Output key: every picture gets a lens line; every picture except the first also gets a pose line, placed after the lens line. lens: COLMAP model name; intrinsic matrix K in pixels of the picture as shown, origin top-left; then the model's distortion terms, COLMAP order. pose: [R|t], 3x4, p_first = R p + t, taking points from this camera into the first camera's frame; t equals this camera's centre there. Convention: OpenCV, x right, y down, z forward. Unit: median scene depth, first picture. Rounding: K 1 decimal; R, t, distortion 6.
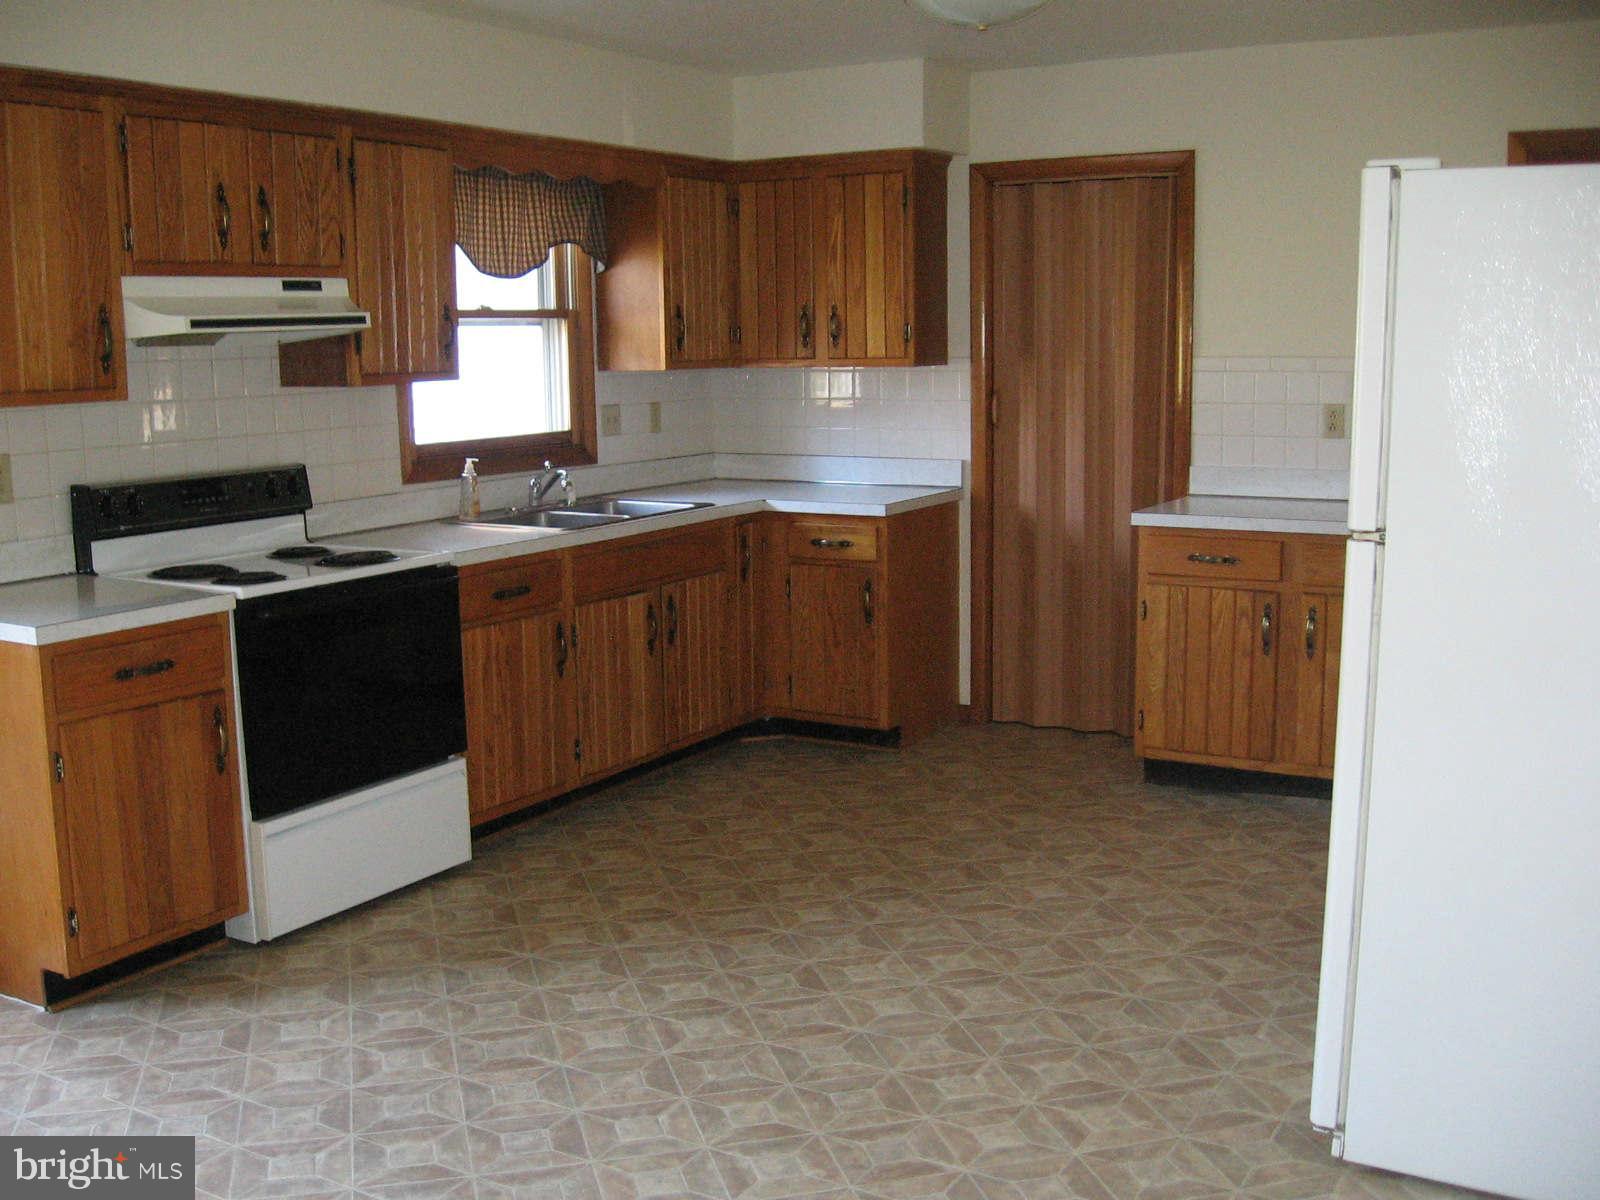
lens RADIAL K [[1660.6, 0, 795.0], [0, 1660.6, 645.0], [0, 0, 1]] dist [-0.120835, 0.017015]
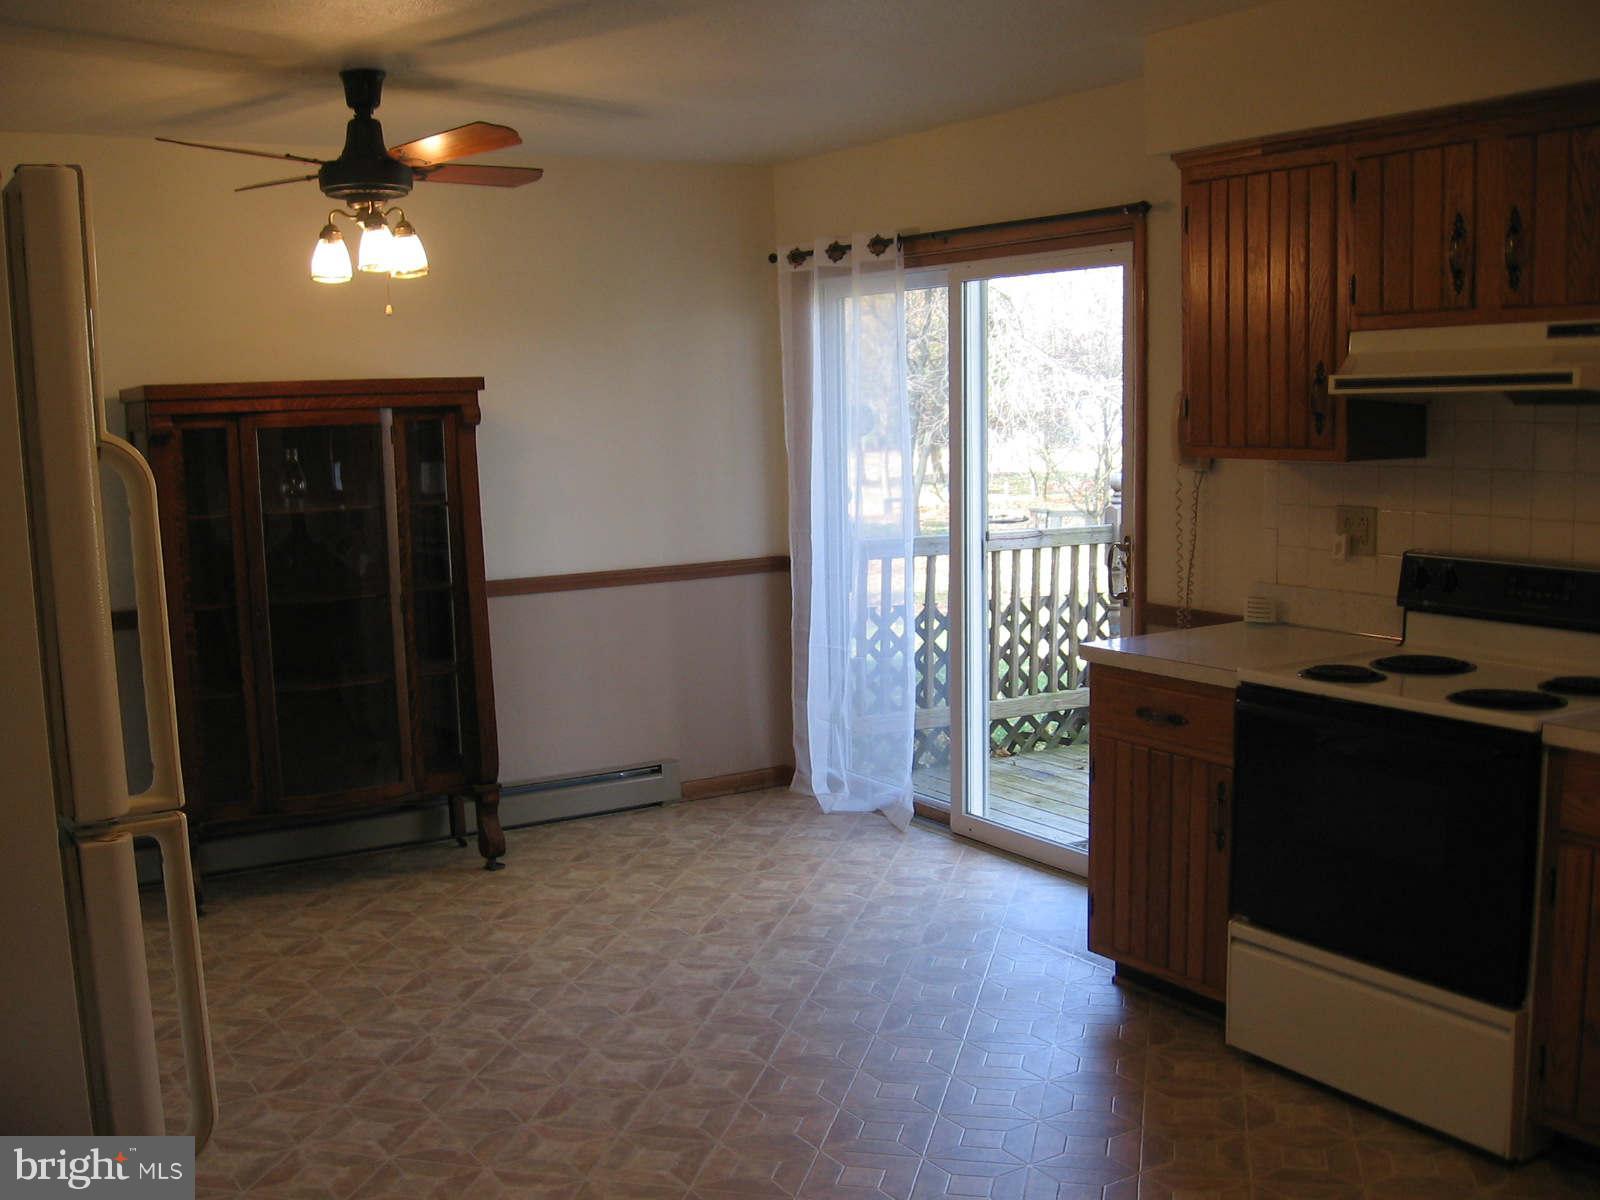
lens RADIAL K [[1706.1, 0, 800.8], [0, 1706.1, 673.3], [0, 0, 1]] dist [-0.111519, 0.000770]
pose [[-0.464904, 0.159865, -0.870808, 0.489924], [-0.138517, 0.958318, 0.249881, -0.187930], [0.874458, 0.236792, -0.423382, 0.937656]]
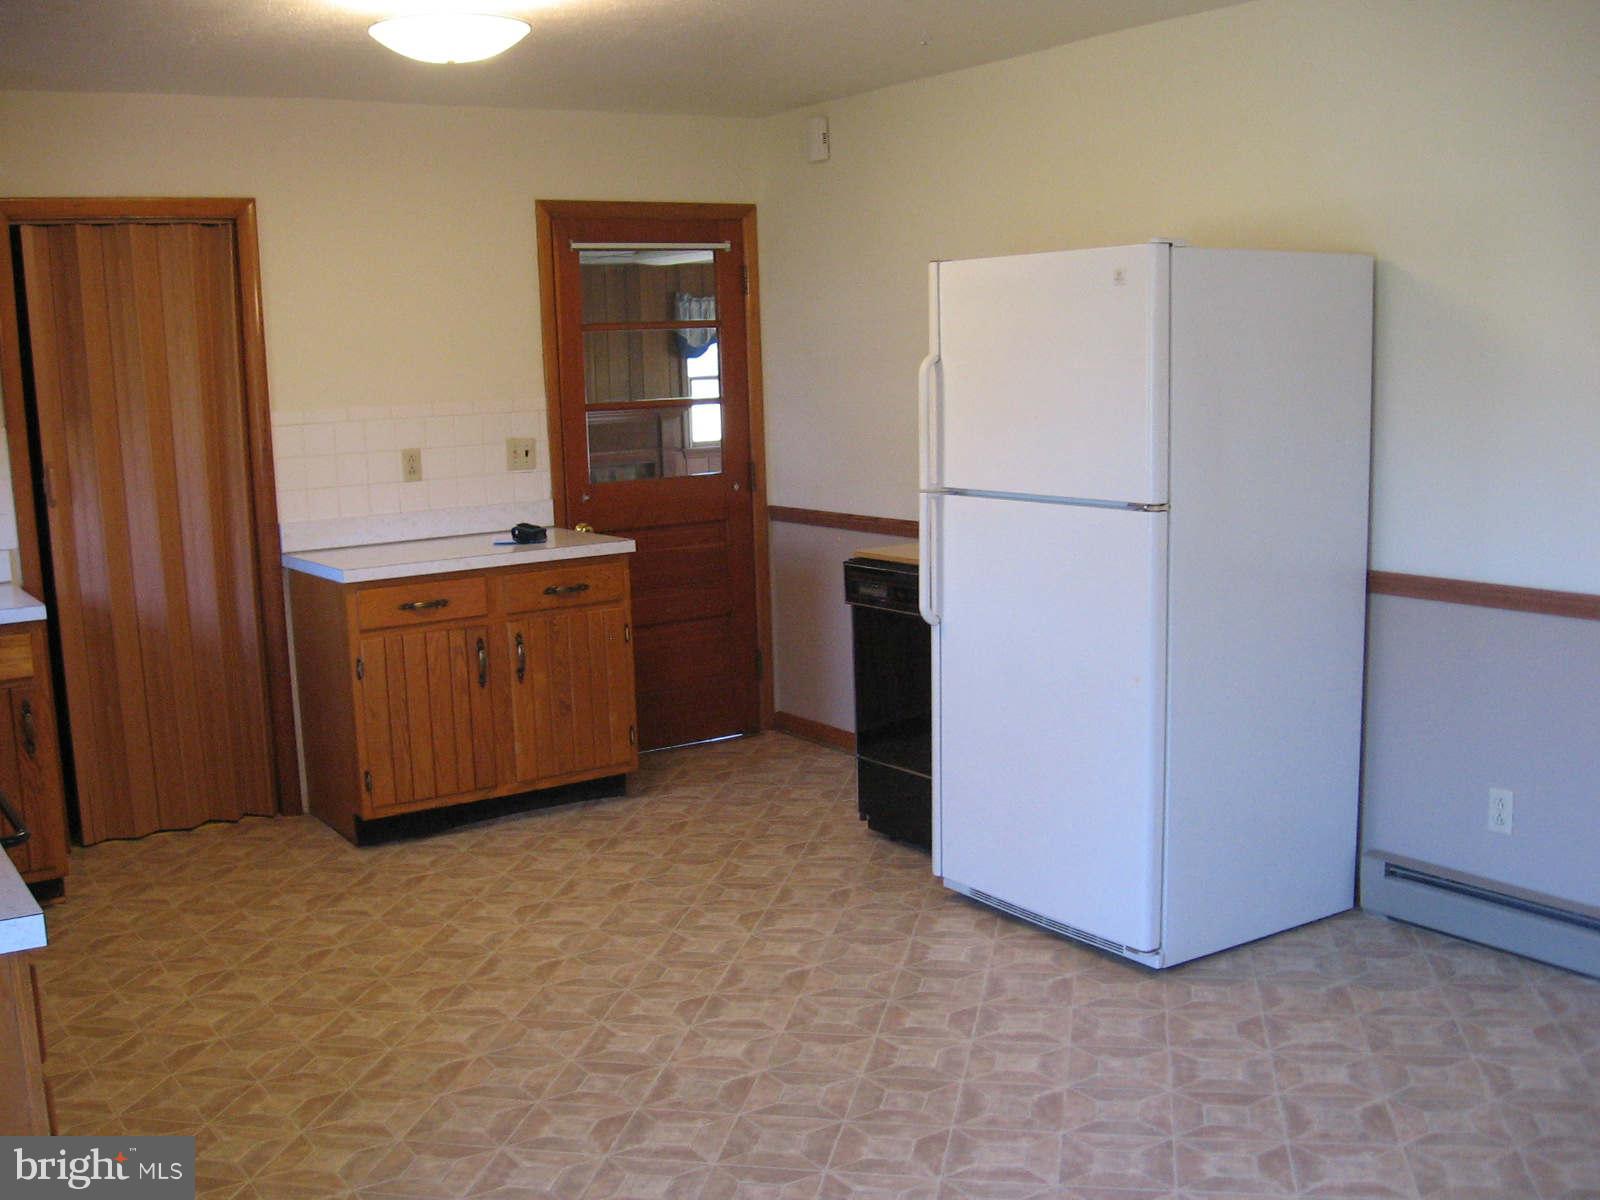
lens RADIAL K [[1660.6, 0, 795.0], [0, 1660.6, 645.0], [0, 0, 1]] dist [-0.120835, 0.017015]
pose [[0.436828, -0.152334, 0.886552, -0.552346], [0.188508, 0.979175, 0.075367, -0.061719], [-0.879571, 0.134200, 0.456448, 0.344903]]
